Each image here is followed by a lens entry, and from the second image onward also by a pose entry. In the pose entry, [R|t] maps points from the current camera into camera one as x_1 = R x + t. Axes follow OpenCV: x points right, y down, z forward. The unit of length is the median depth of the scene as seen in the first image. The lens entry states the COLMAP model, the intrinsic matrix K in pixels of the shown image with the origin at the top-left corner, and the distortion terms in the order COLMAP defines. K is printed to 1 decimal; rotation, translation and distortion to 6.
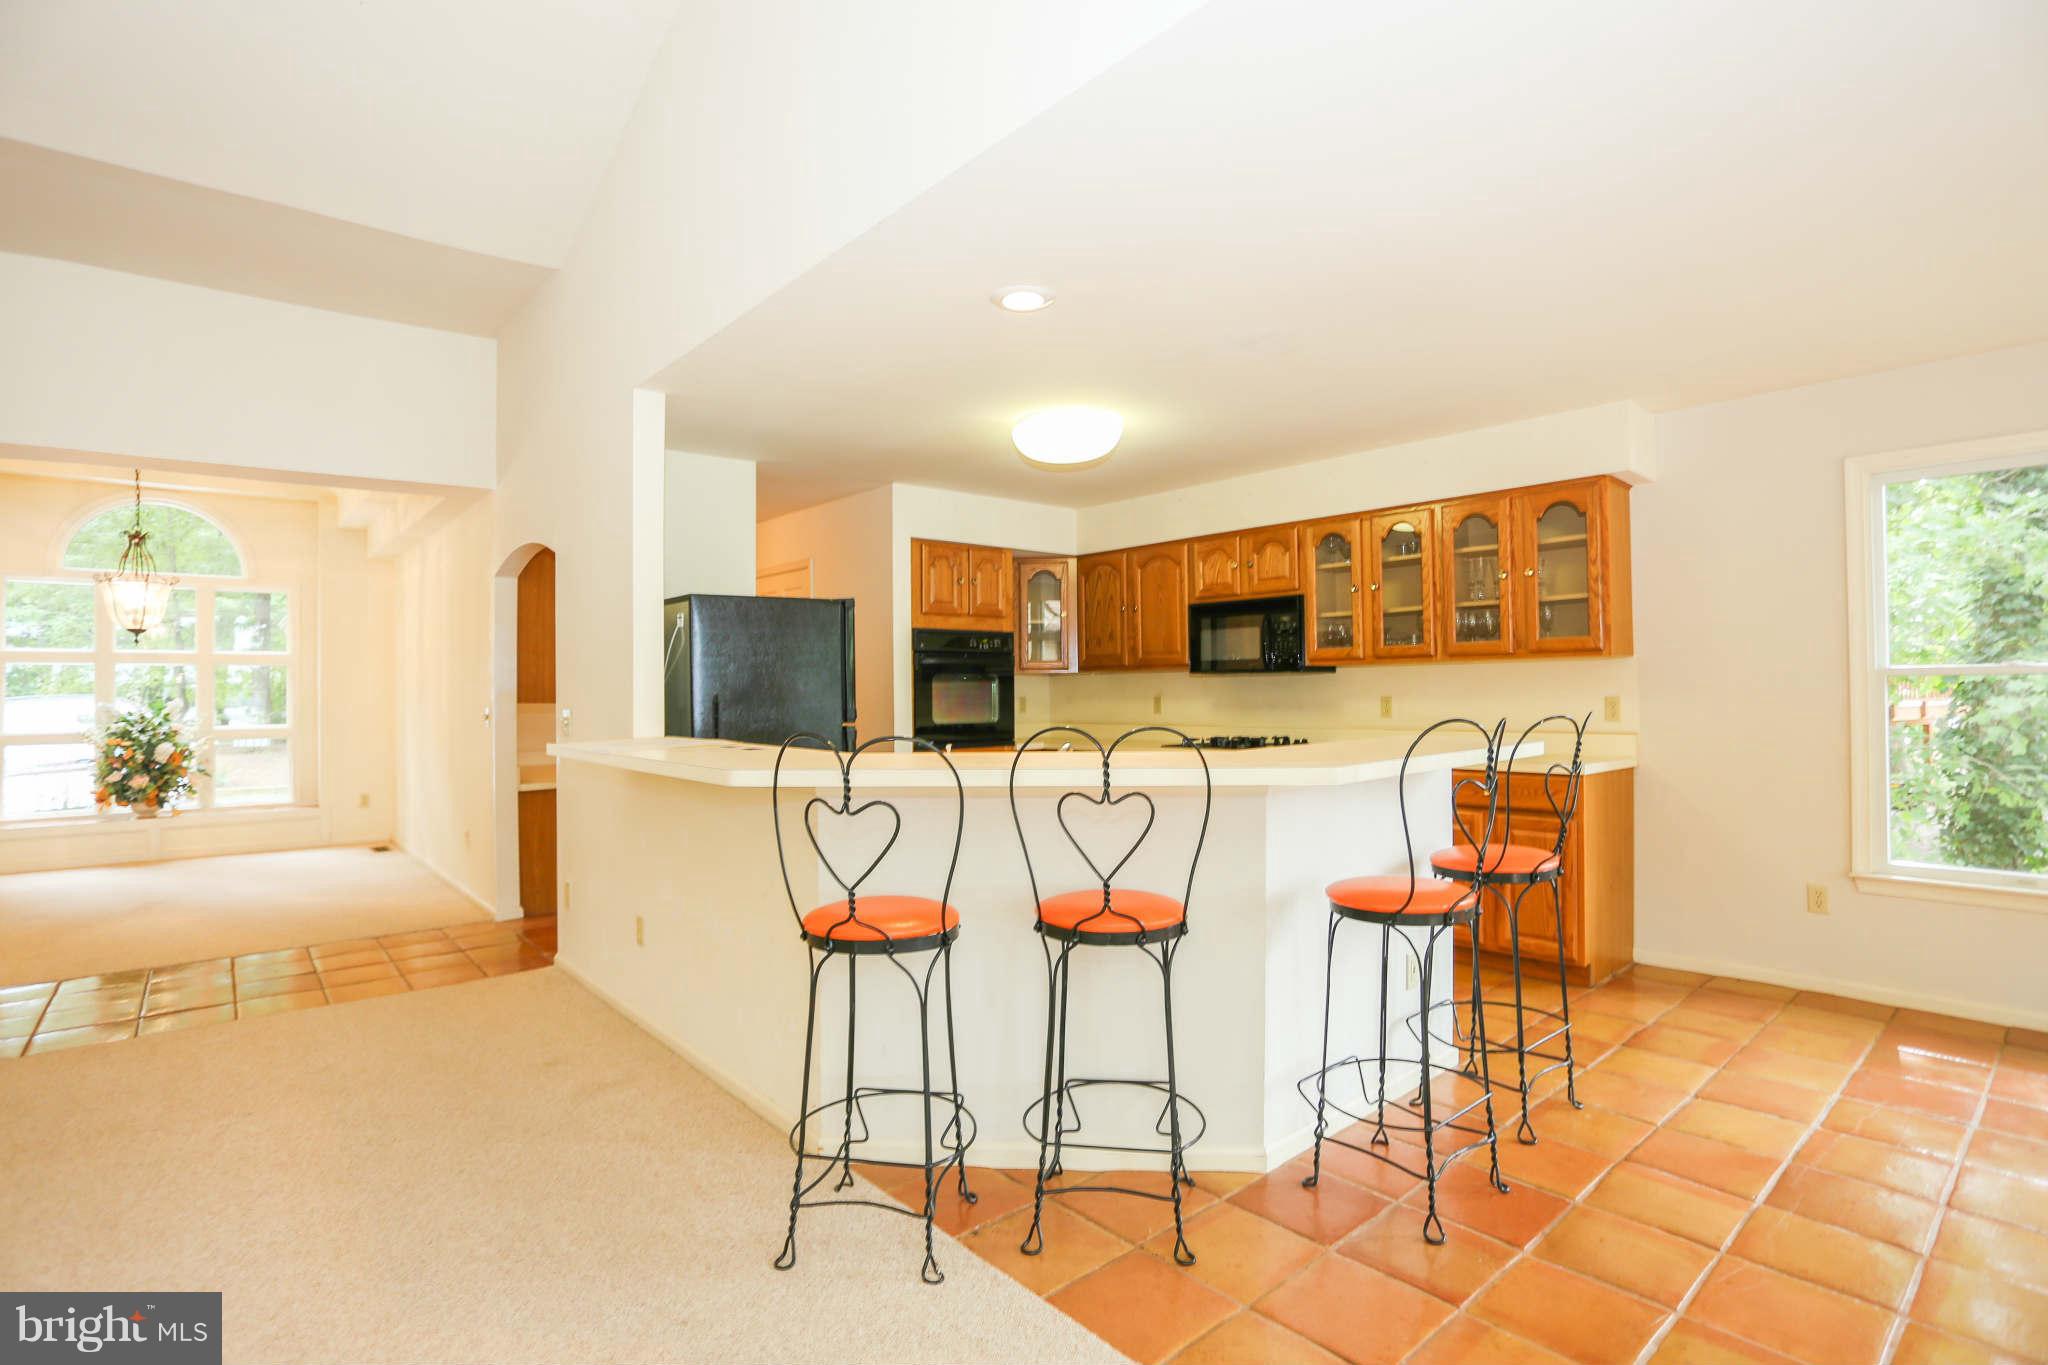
lens RADIAL K [[994.6, 0, 1023.6], [0, 994.6, 684.9], [0, 0, 1]] dist [-0.051653, 0.017296]
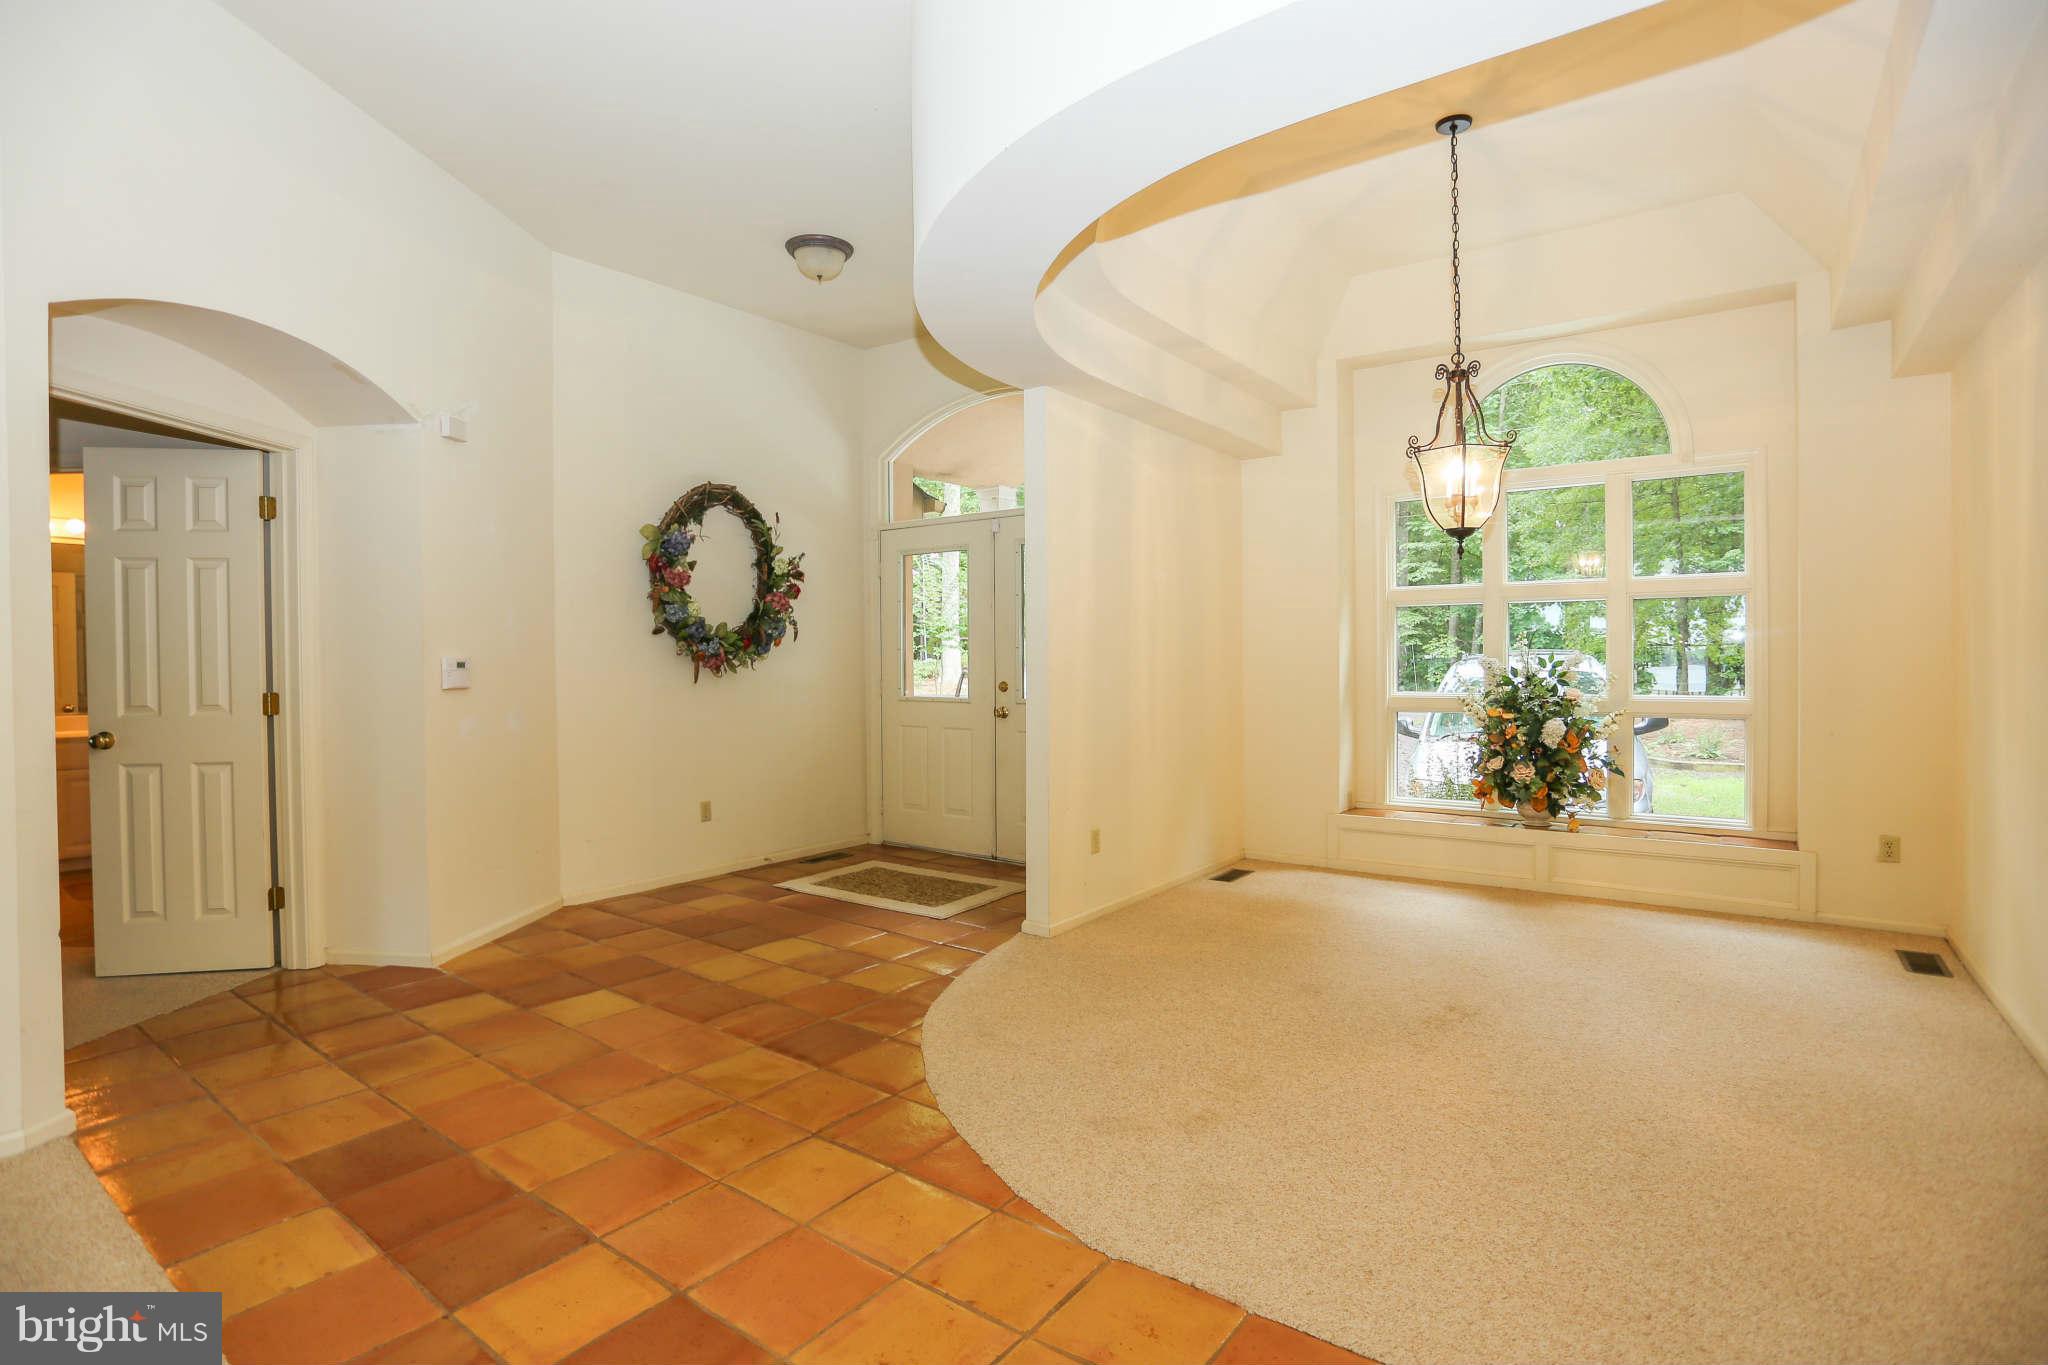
lens RADIAL K [[994.6, 0, 1036.0], [0, 994.6, 666.7], [0, 0, 1]] dist [-0.051653, 0.017296]
pose [[0.237681, 0.010141, -0.971290, -0.448040], [0.011501, 0.999846, 0.013254, 0.016942], [0.971275, -0.014321, 0.237527, 0.683389]]
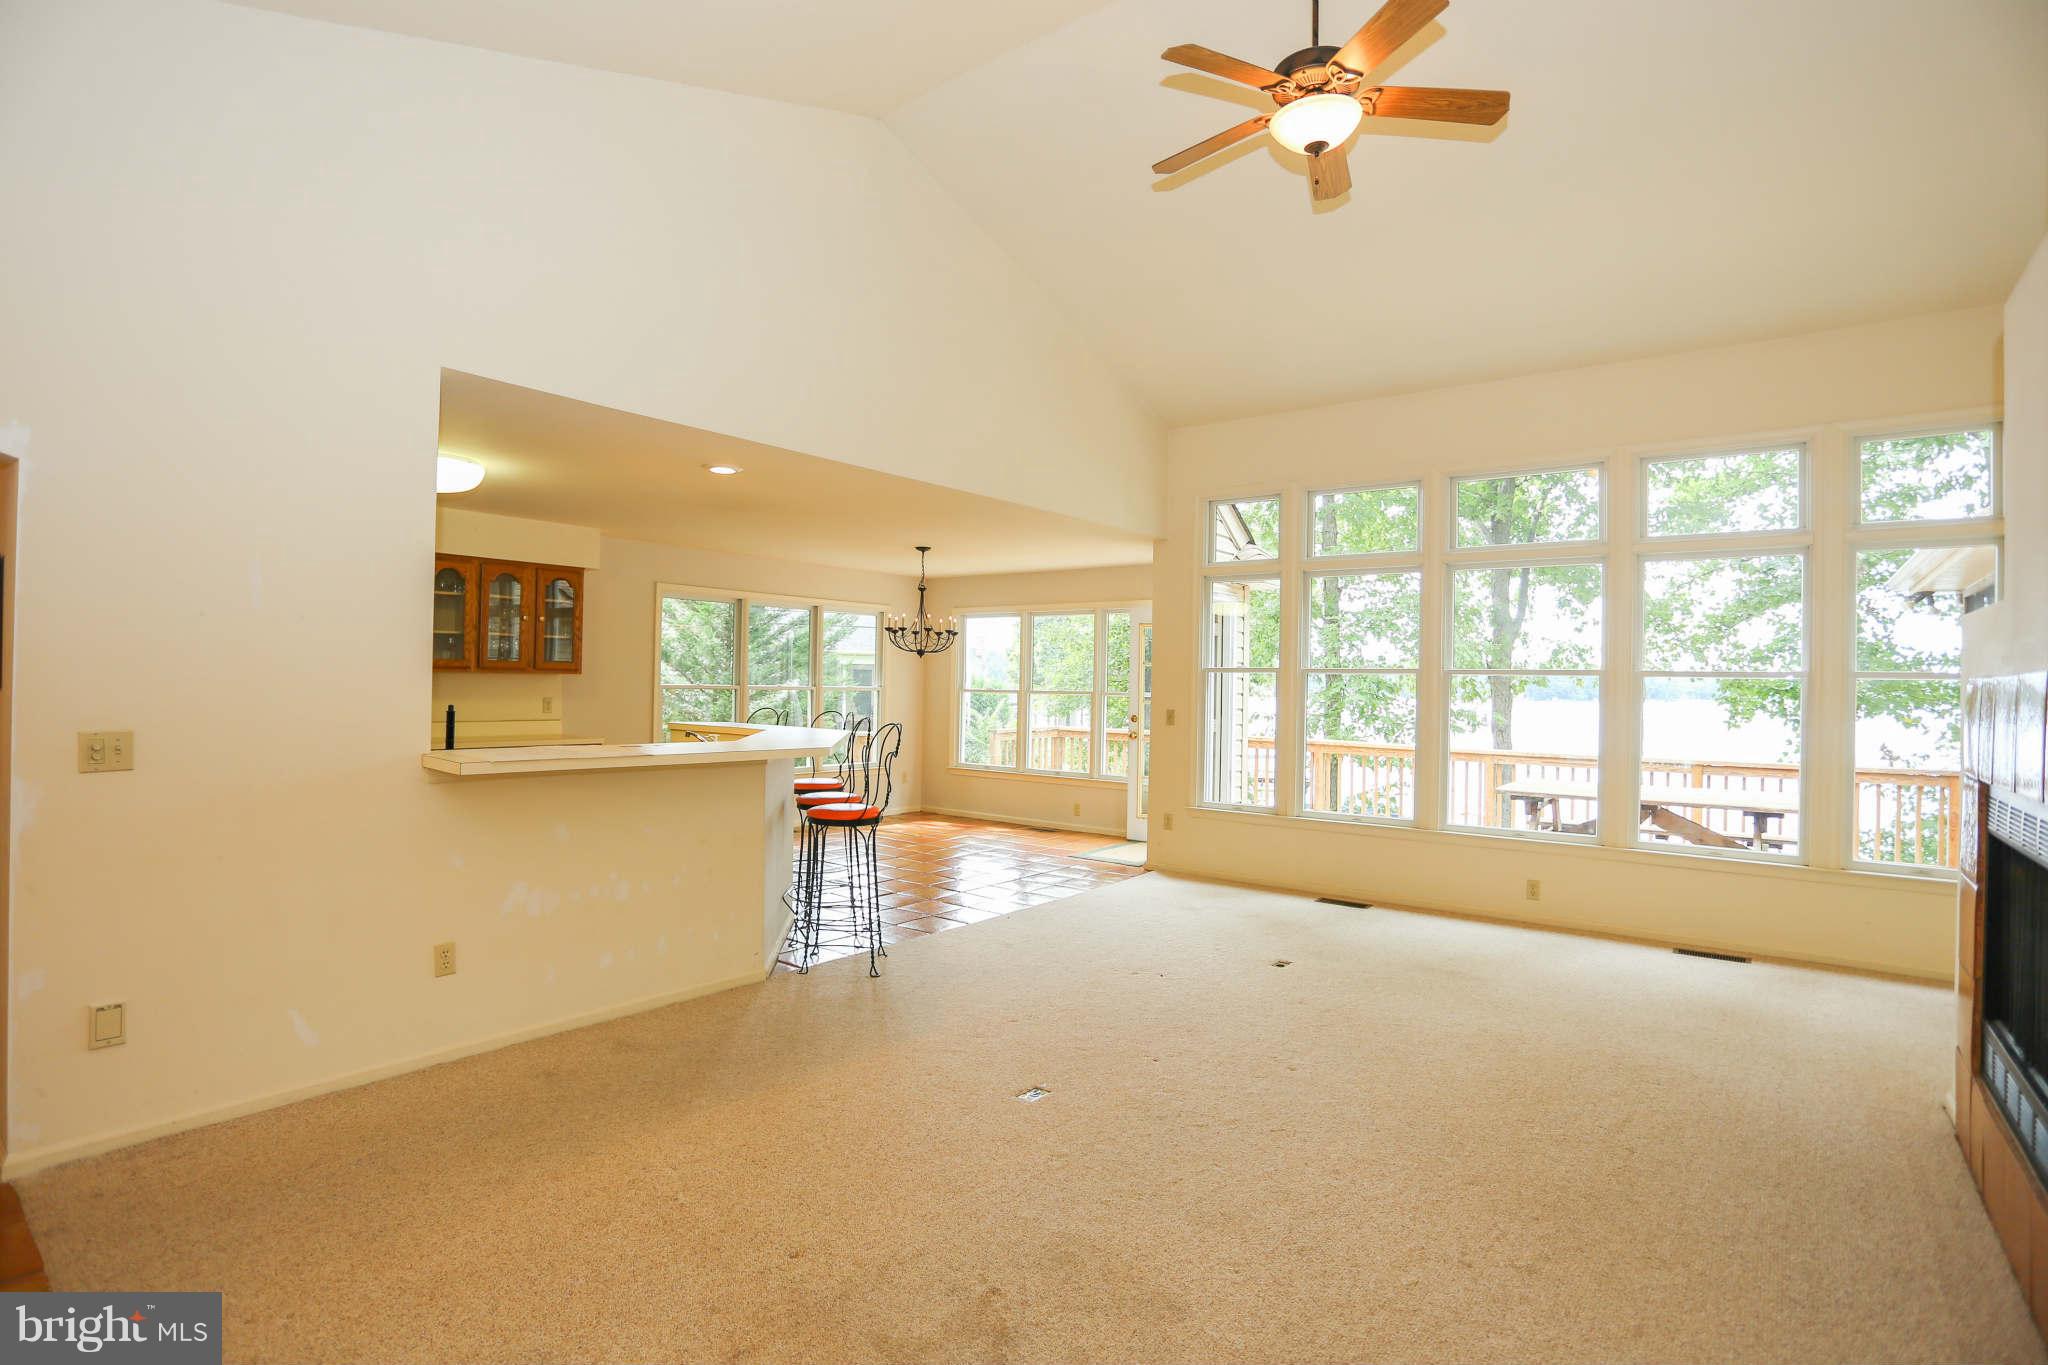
lens RADIAL K [[994.6, 0, 1026.6], [0, 994.6, 682.9], [0, 0, 1]] dist [-0.051653, 0.017296]
pose [[-0.207745, 0.008868, 0.978143, -0.966448], [-0.020006, 0.999711, -0.013313, -0.005126], [-0.977978, -0.022335, -0.207507, 0.463424]]
